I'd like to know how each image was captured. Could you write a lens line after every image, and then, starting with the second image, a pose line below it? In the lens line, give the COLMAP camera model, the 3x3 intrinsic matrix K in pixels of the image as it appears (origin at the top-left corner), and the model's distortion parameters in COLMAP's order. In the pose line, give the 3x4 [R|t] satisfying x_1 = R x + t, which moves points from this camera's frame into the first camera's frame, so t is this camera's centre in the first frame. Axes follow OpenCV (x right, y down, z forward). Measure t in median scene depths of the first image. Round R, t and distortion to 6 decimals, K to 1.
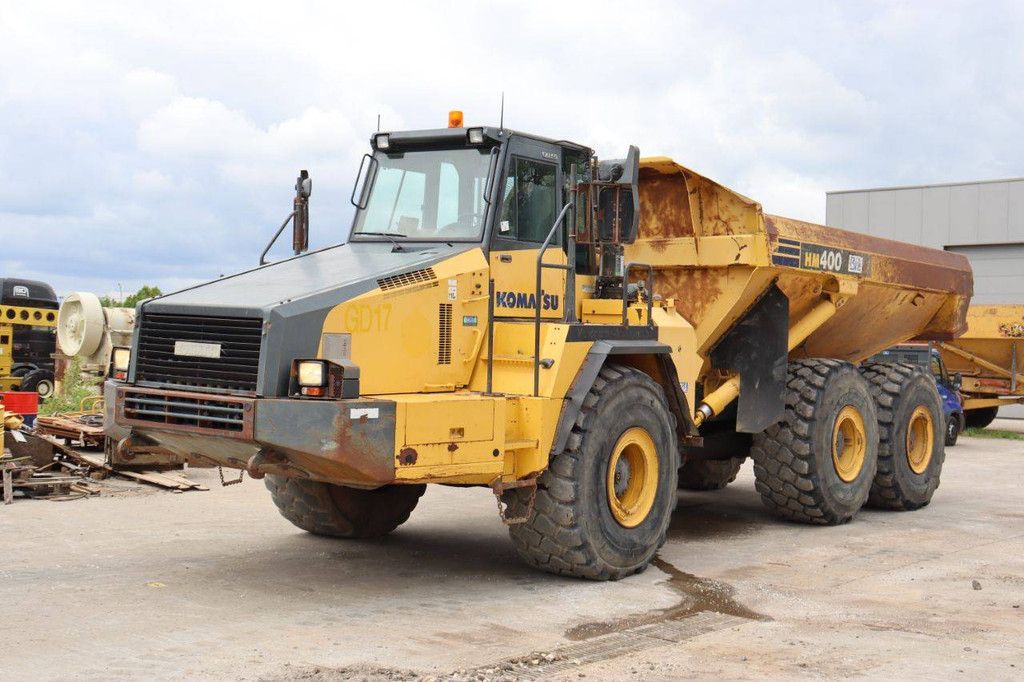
lens RADIAL K [[1264.9, 0, 512.0], [0, 1264.9, 341.0], [0, 0, 1]] dist [0.006831, 0.055943]
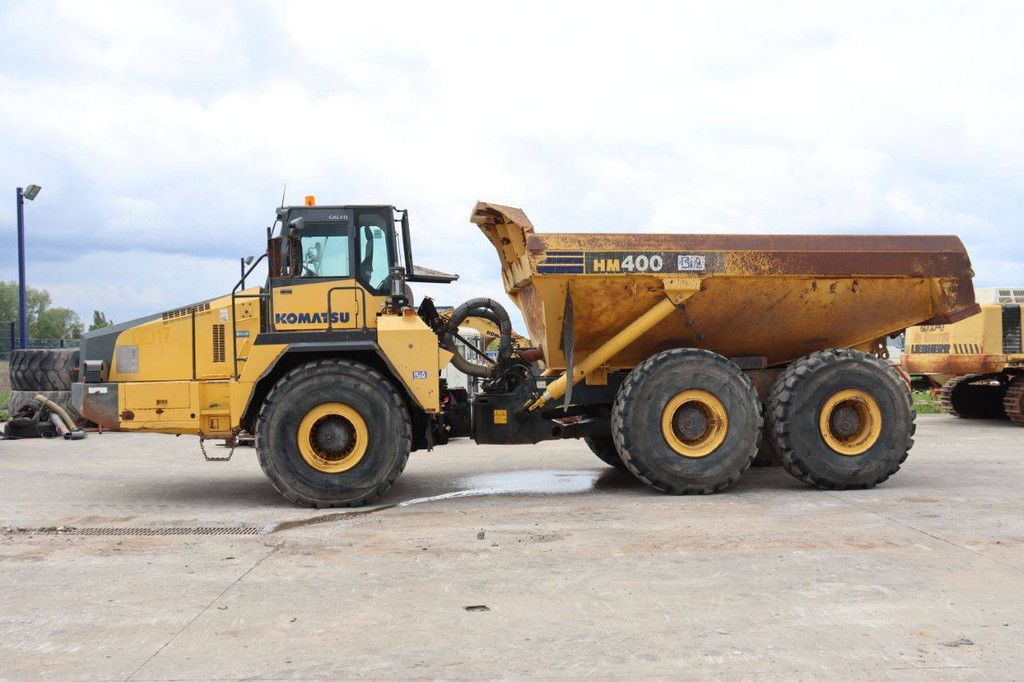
lens RADIAL K [[1023.0, 0, 512.0], [0, 1023.0, 341.0], [0, 0, 1]] dist [-0.111612, 0.174172]
pose [[0.695962, -0.043143, -0.716781, 1.160841], [0.032495, 0.999063, -0.028583, 0.041591], [0.717343, -0.003399, 0.696712, 0.376874]]
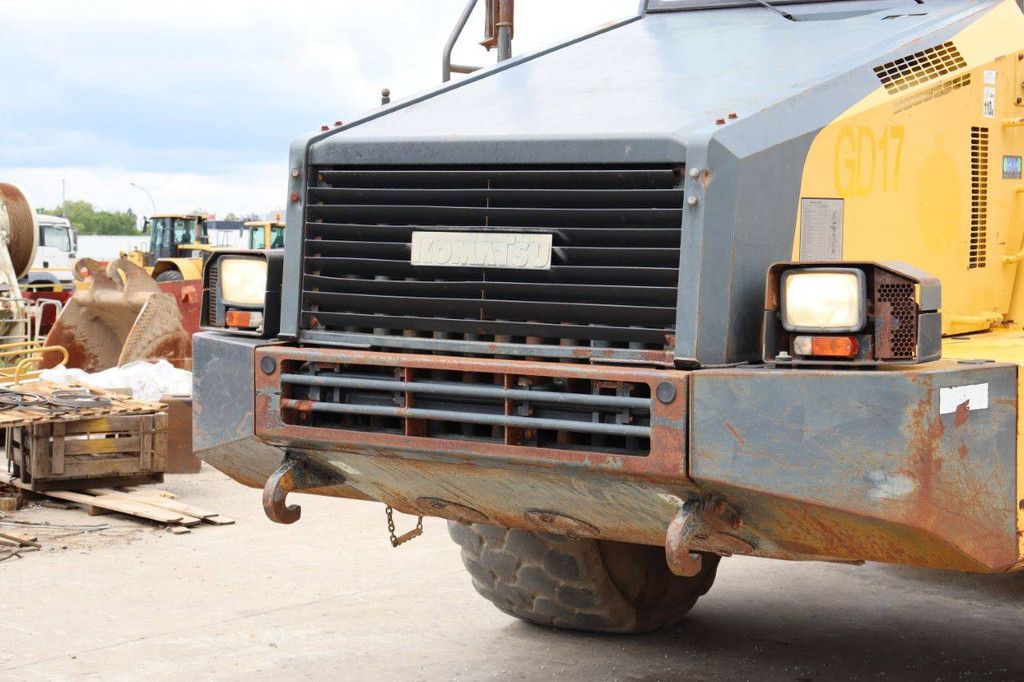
lens RADIAL K [[1761.2, 0, 512.0], [0, 1761.2, 341.0], [0, 0, 1]] dist [0.071948, 0.942414]
pose [[0.998474, -0.033503, 0.043896, -0.245223], [0.031006, 0.997927, 0.056393, 0.004086], [-0.045694, -0.054946, 0.997443, 0.410509]]
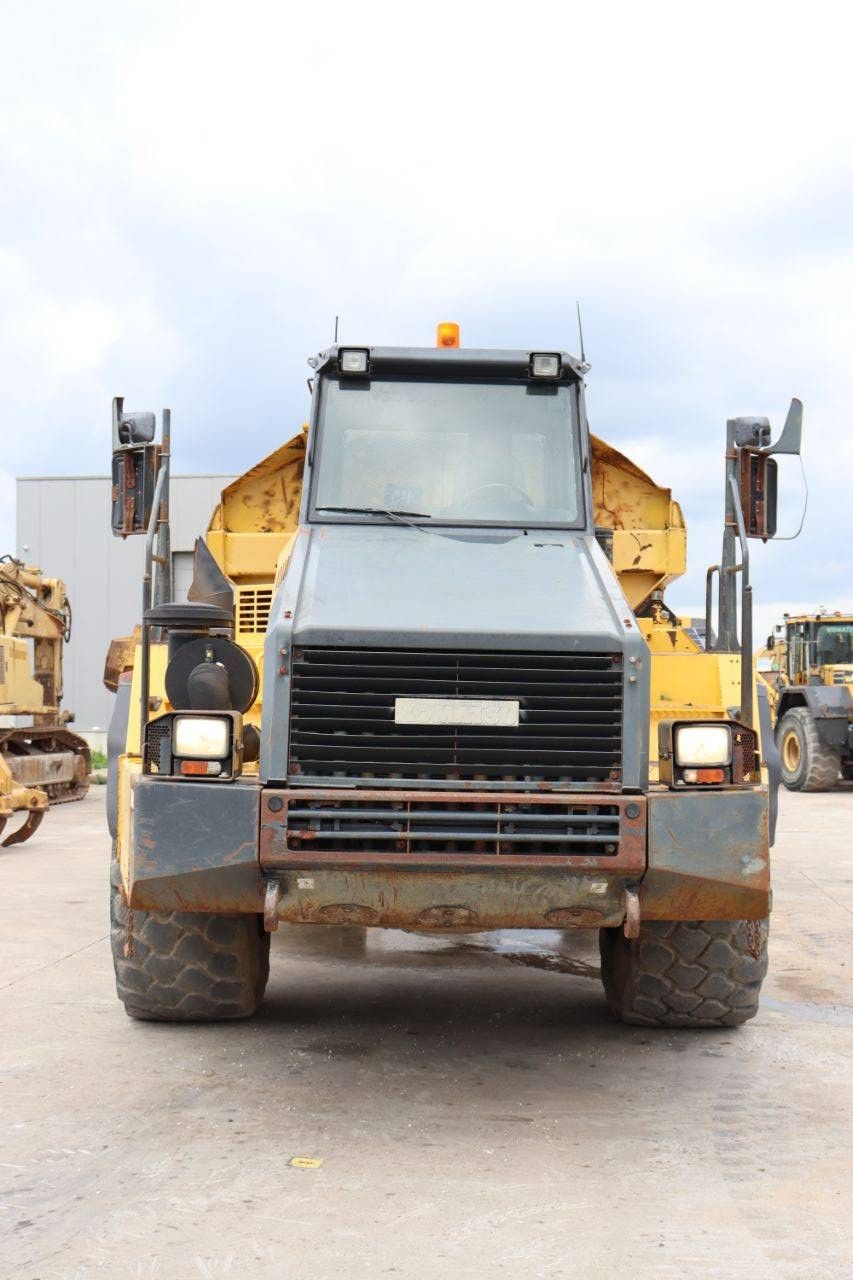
lens RADIAL K [[1581.2, 0, 426.5], [0, 1581.2, 640.0], [0, 0, 1]] dist [0.006831, 0.055943]
pose [[0.809157, -0.010928, 0.587491, -0.611965], [0.021132, 0.999721, -0.010509, -0.016172], [-0.587212, 0.020919, 0.809163, 0.424699]]
